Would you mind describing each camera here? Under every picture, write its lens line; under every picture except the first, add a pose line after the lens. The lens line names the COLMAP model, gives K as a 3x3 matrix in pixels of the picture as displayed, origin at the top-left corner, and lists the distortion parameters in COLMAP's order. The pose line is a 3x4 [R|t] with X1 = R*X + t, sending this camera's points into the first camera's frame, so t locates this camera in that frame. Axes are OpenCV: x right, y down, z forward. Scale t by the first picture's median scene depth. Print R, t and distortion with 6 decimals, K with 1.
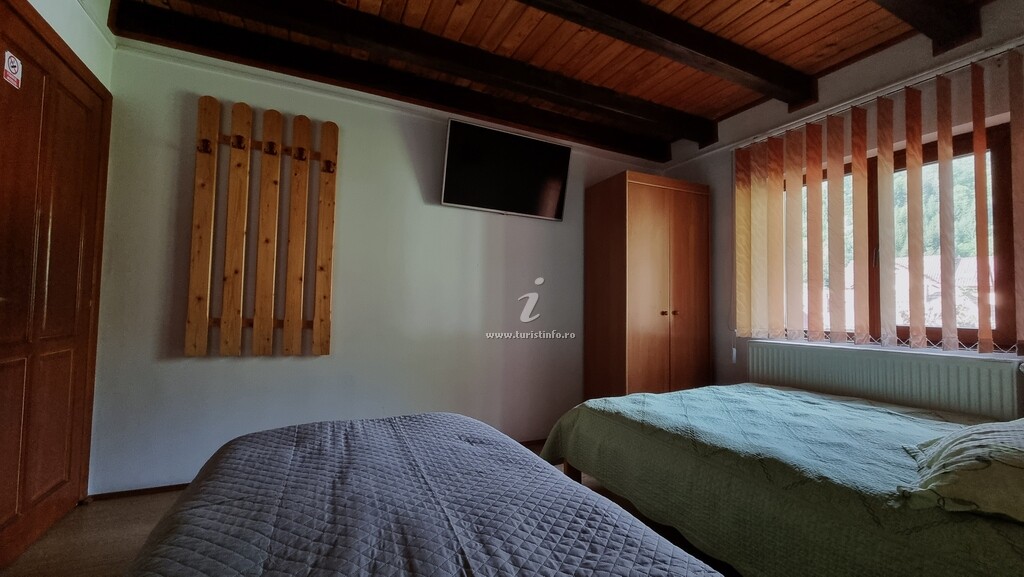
lens RADIAL K [[422.0, 0, 511.7], [0, 422.0, 288.9], [0, 0, 1]] dist [-0.003500, -0.000246]
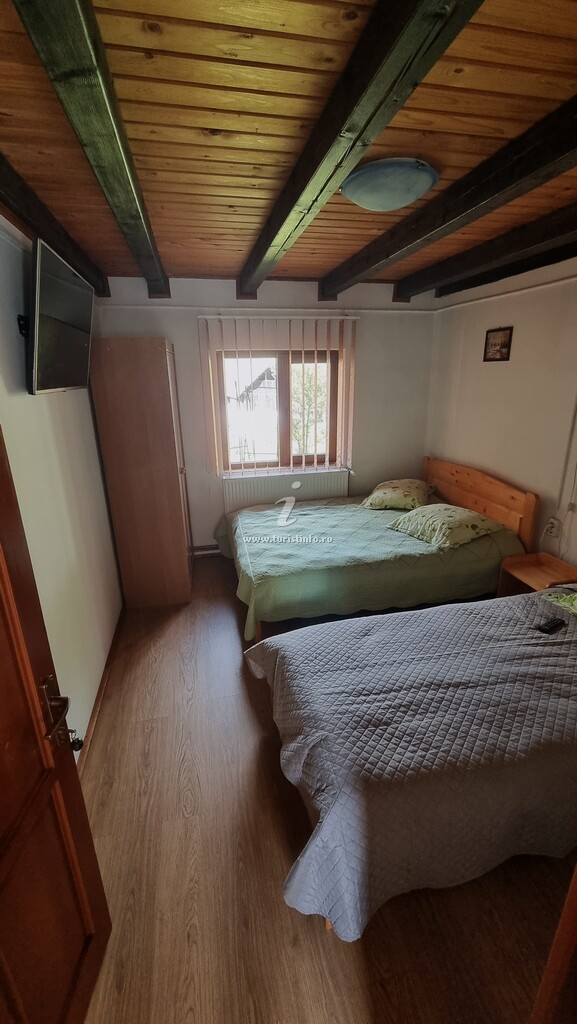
lens RADIAL K [[422.0, 0, 286.4], [0, 422.0, 511.4], [0, 0, 1]] dist [-0.003500, -0.000246]
pose [[0.242294, -0.333007, 0.911263, -1.353571], [-0.023916, 0.936914, 0.348740, -0.527742], [-0.969908, -0.106292, 0.219044, 1.026214]]
